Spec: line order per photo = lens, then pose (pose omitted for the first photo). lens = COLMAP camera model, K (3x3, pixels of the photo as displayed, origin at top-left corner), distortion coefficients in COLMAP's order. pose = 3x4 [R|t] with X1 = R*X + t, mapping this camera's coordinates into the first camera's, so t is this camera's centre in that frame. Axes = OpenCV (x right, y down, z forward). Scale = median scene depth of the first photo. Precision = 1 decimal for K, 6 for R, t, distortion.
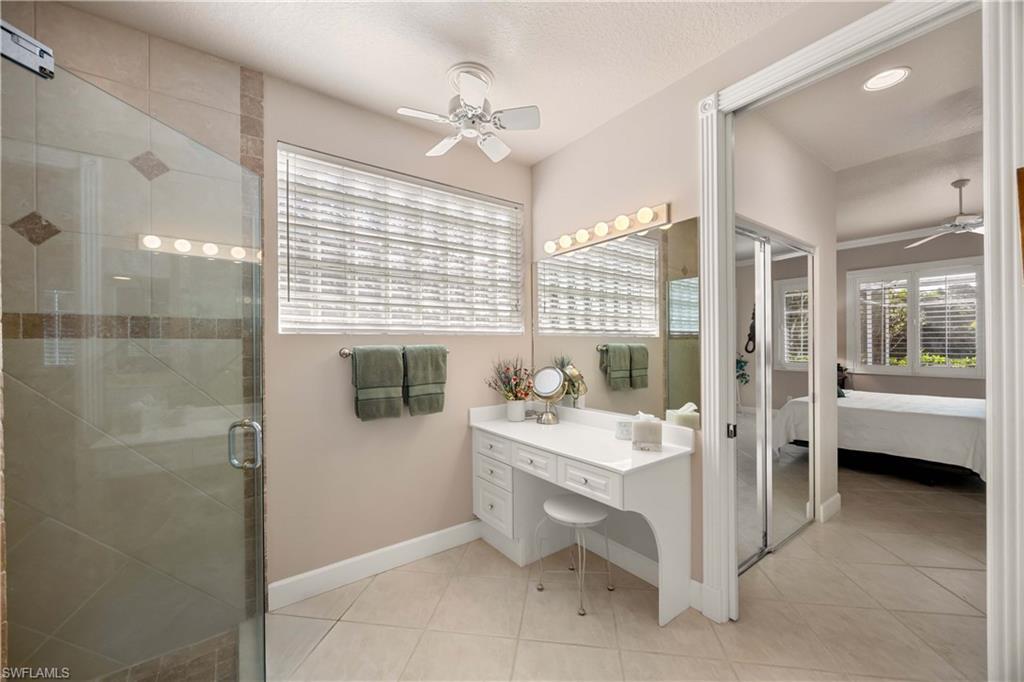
lens RADIAL K [[390.2, 0, 509.9], [0, 390.2, 338.5], [0, 0, 1]] dist [-0.001750, 0.000170]
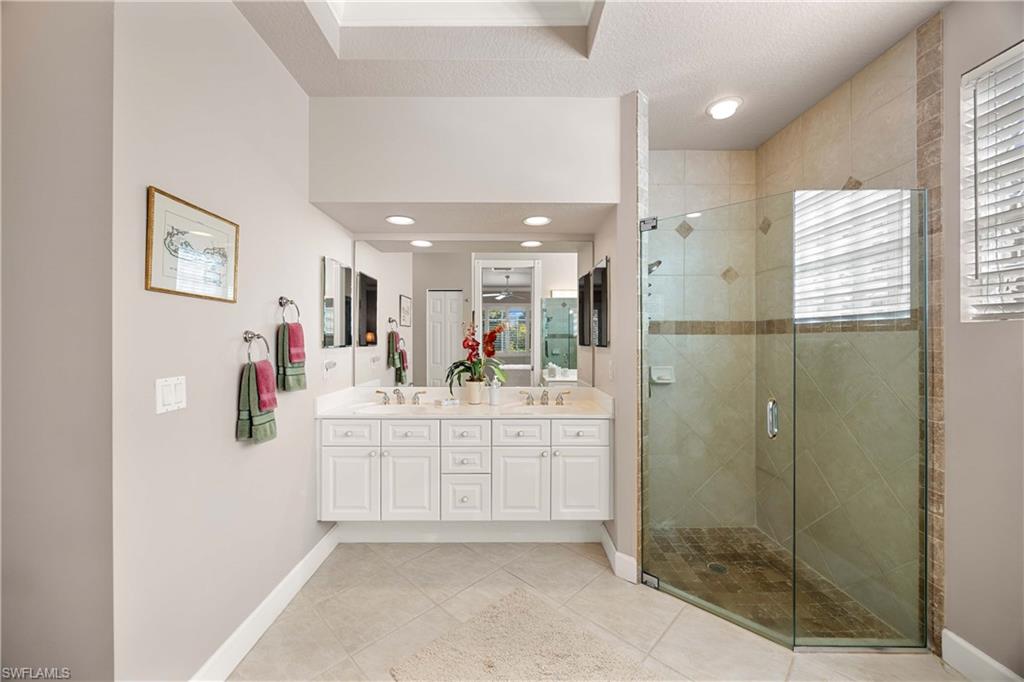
lens RADIAL K [[390.2, 0, 509.9], [0, 390.2, 338.5], [0, 0, 1]] dist [-0.001750, 0.000170]
pose [[-0.579995, 0.005019, -0.814604, 0.600803], [0.024095, 0.999649, -0.010997, 0.006419], [0.814263, -0.026006, -0.579913, 0.742300]]
